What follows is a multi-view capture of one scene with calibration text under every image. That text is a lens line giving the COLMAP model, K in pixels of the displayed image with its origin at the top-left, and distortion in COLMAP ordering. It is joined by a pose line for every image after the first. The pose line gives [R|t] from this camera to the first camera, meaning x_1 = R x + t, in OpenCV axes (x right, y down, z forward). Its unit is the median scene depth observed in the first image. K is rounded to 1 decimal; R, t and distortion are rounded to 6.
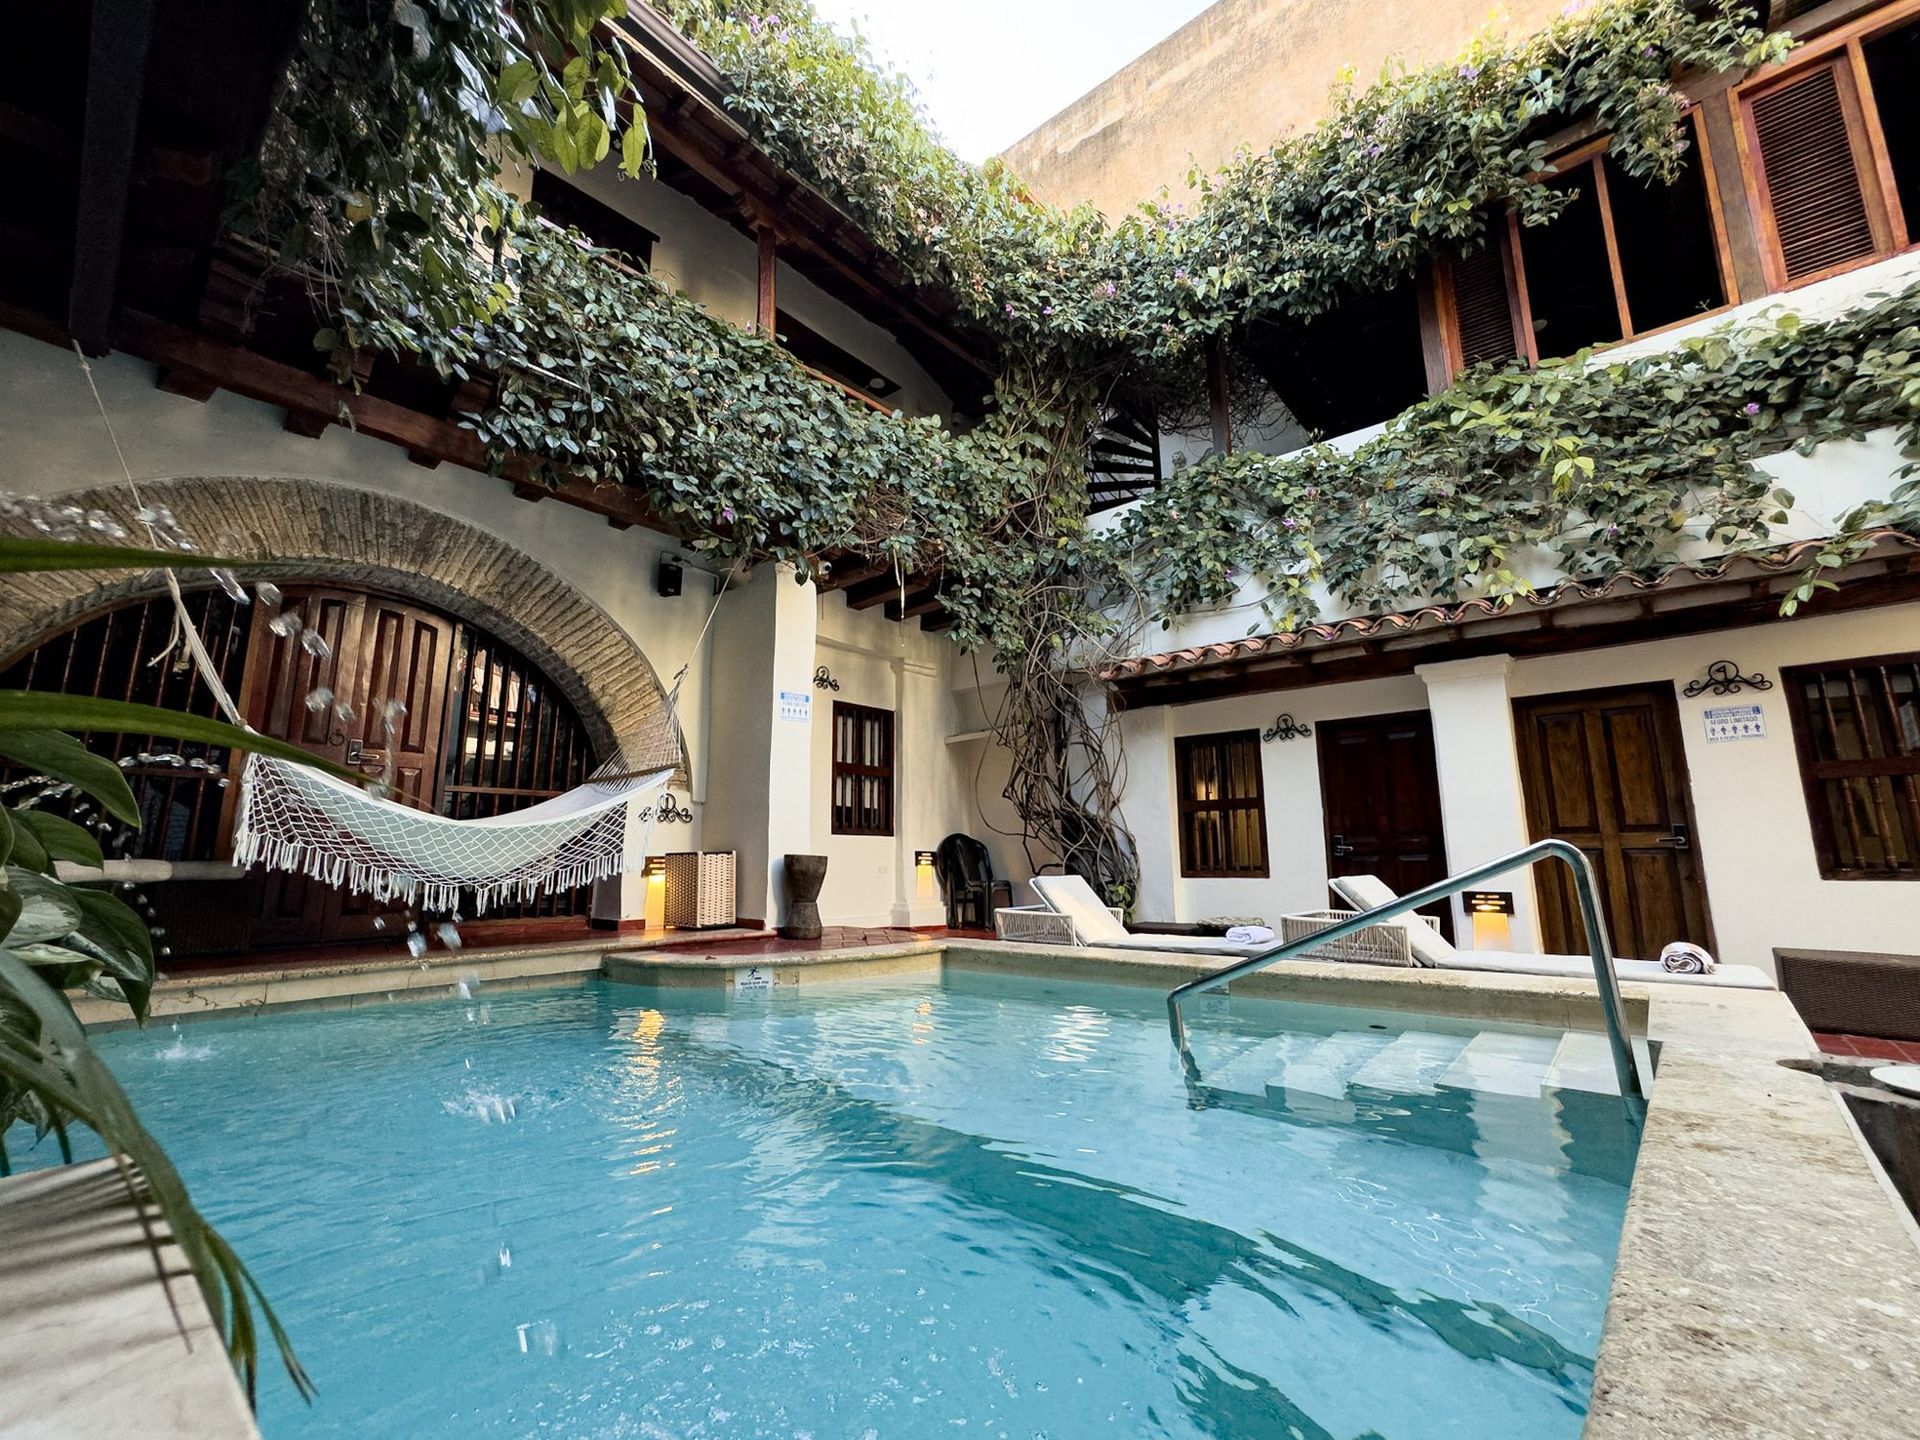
lens RADIAL K [[779.1, 0, 951.5], [0, 779.1, 713.4], [0, 0, 1]] dist [-0.039059, 0.018277]
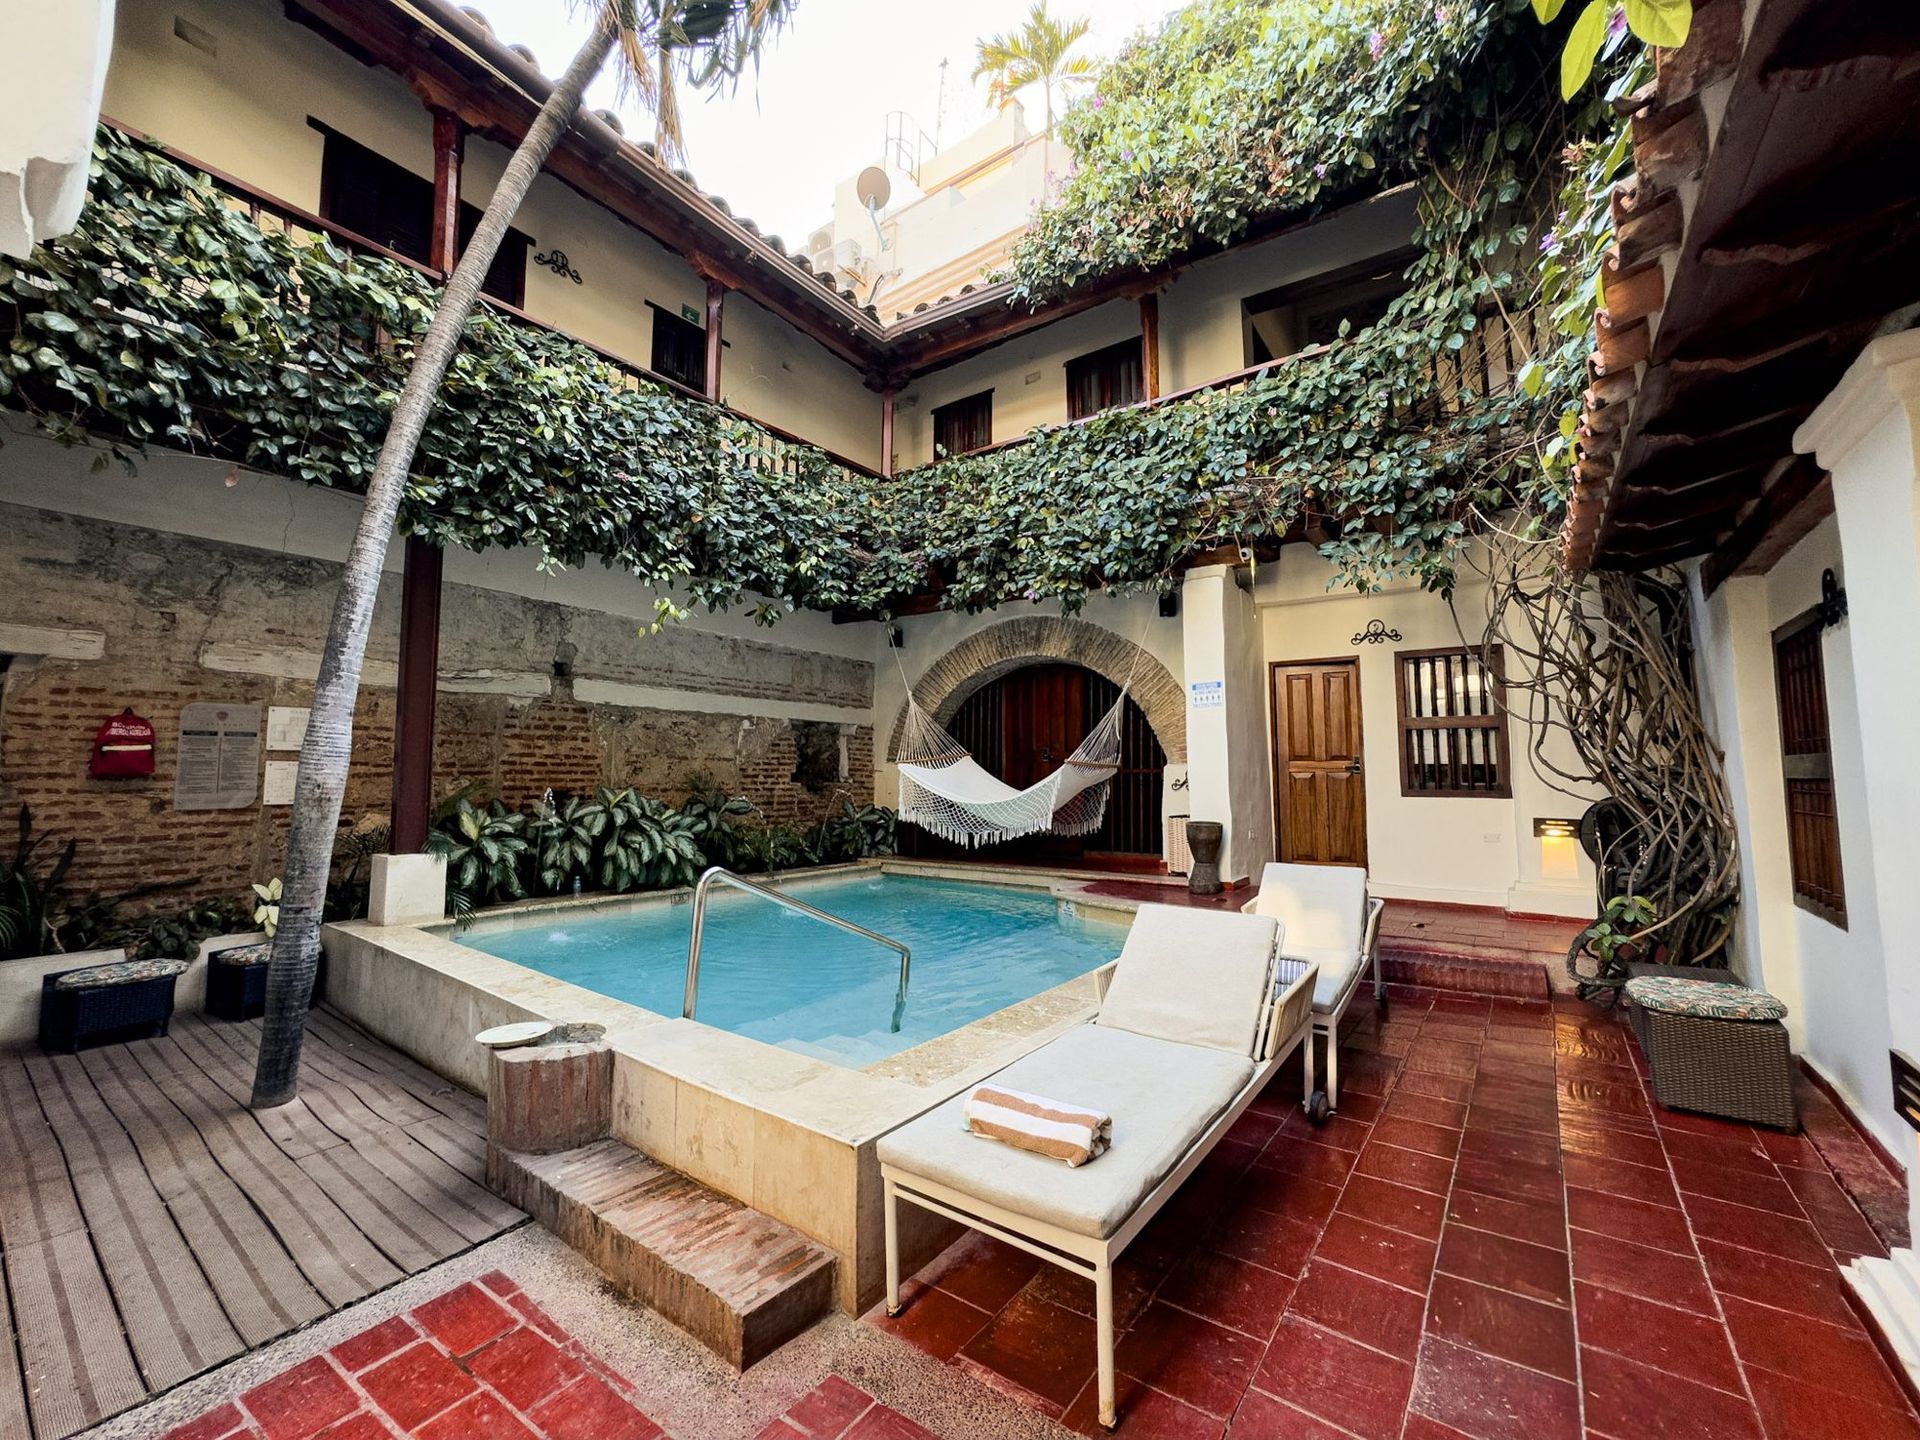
lens RADIAL K [[779.1, 0, 951.5], [0, 779.1, 713.4], [0, 0, 1]] dist [-0.039059, 0.018277]
pose [[0.066956, -0.087317, -0.993928, 1.036586], [0.183634, 0.980225, -0.073742, 0.040048], [0.980712, -0.177582, 0.081667, 0.600769]]
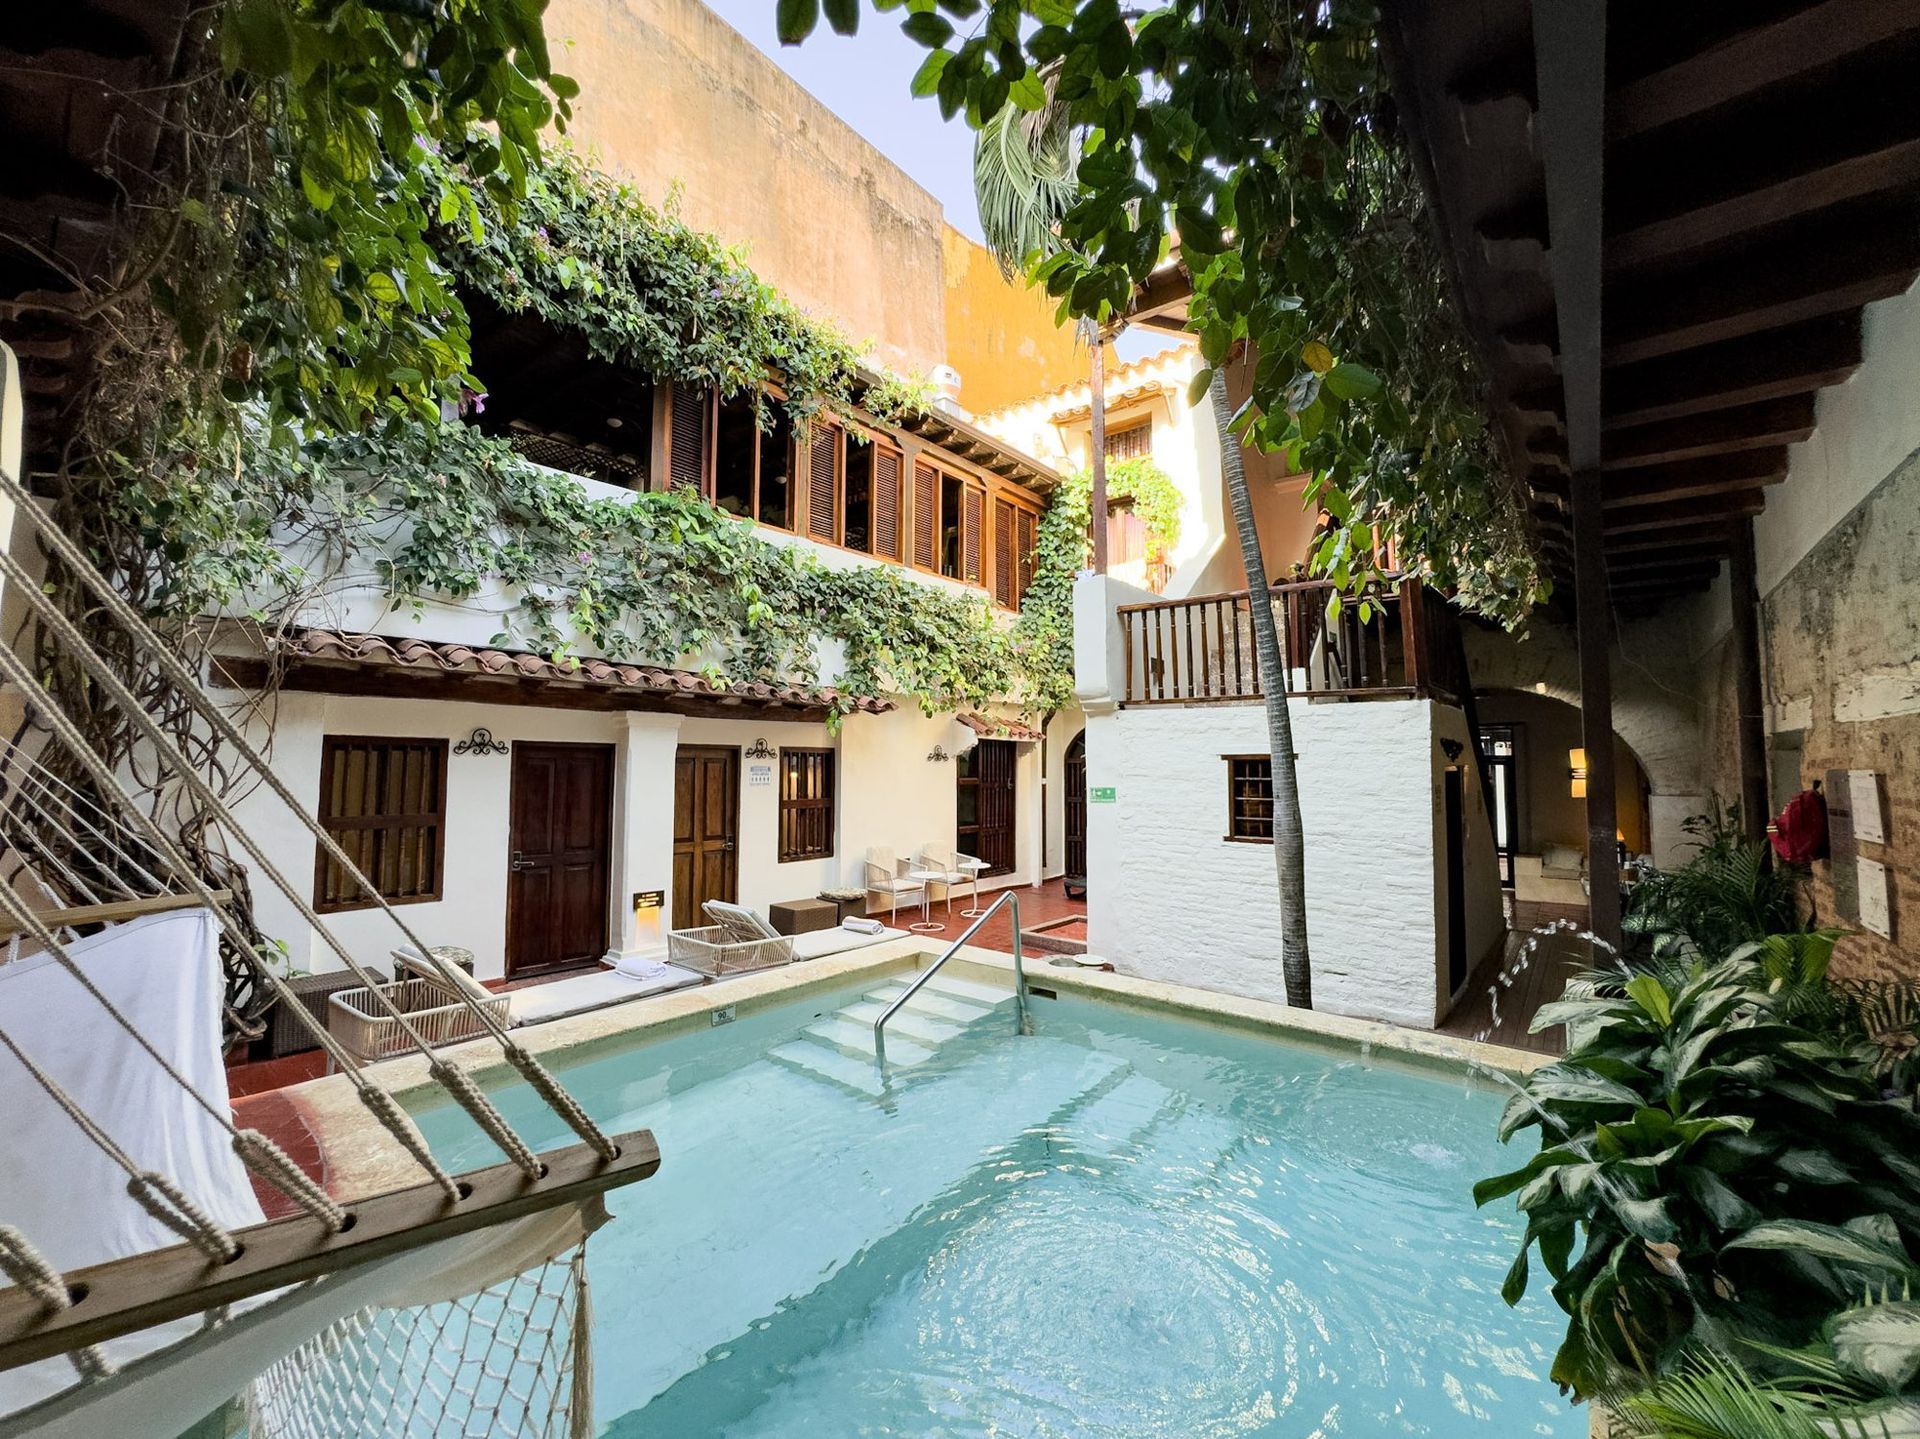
lens RADIAL K [[779.1, 0, 951.5], [0, 779.1, 712.9], [0, 0, 1]] dist [-0.039059, 0.018277]
pose [[-0.030903, 0.070715, 0.997018, -0.685805], [-0.185134, 0.979829, -0.075234, -0.067810], [-0.982227, -0.186907, -0.017188, 0.577472]]
